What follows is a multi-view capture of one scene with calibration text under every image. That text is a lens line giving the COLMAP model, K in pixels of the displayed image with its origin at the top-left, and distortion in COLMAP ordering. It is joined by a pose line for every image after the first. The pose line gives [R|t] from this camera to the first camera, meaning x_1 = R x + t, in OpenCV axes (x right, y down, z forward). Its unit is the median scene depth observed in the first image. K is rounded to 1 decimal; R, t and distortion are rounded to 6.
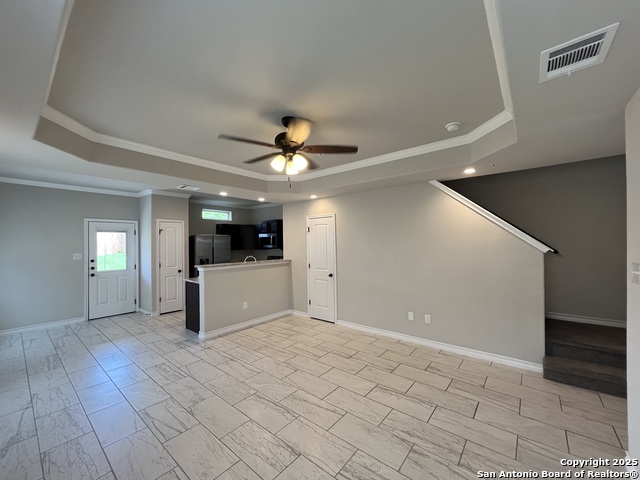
lens RADIAL K [[258.0, 0, 319.5], [0, 258.0, 240.7], [0, 0, 1]] dist [-0.001490, -0.000072]
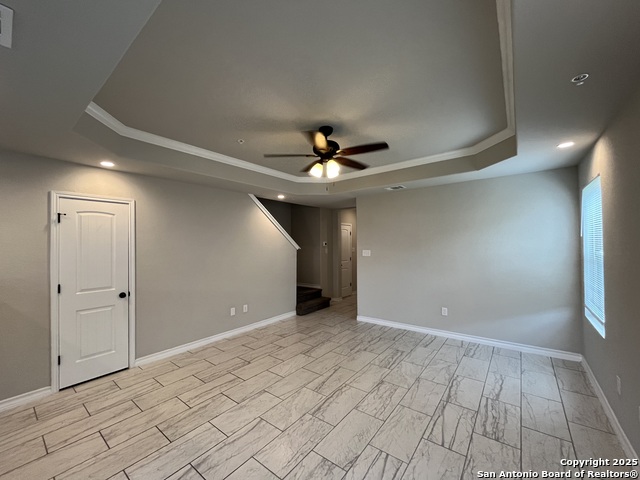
lens RADIAL K [[258.0, 0, 319.5], [0, 258.0, 240.7], [0, 0, 1]] dist [-0.001490, -0.000072]
pose [[-0.029273, 0.026188, 0.999228, -0.793725], [0.002727, 0.999655, -0.026120, 0.023601], [-0.999568, 0.001960, -0.029334, 0.700162]]
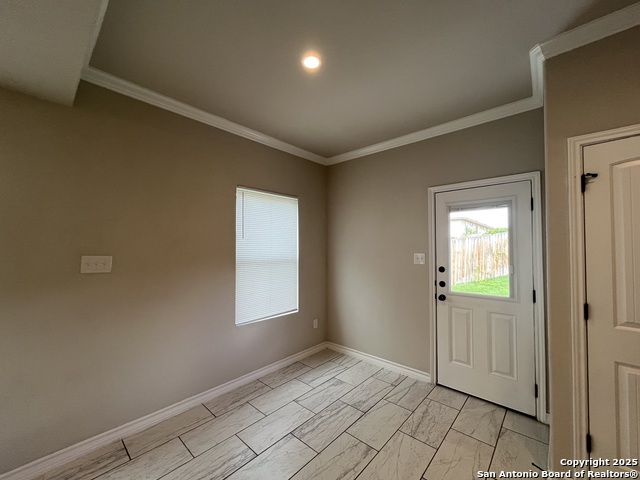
lens RADIAL K [[258.0, 0, 319.5], [0, 258.0, 240.7], [0, 0, 1]] dist [-0.001490, -0.000072]
pose [[-0.042285, -0.015027, -0.998993, -0.515549], [0.006468, 0.999862, -0.015314, 0.039903], [0.999085, -0.007109, -0.042182, 1.107607]]
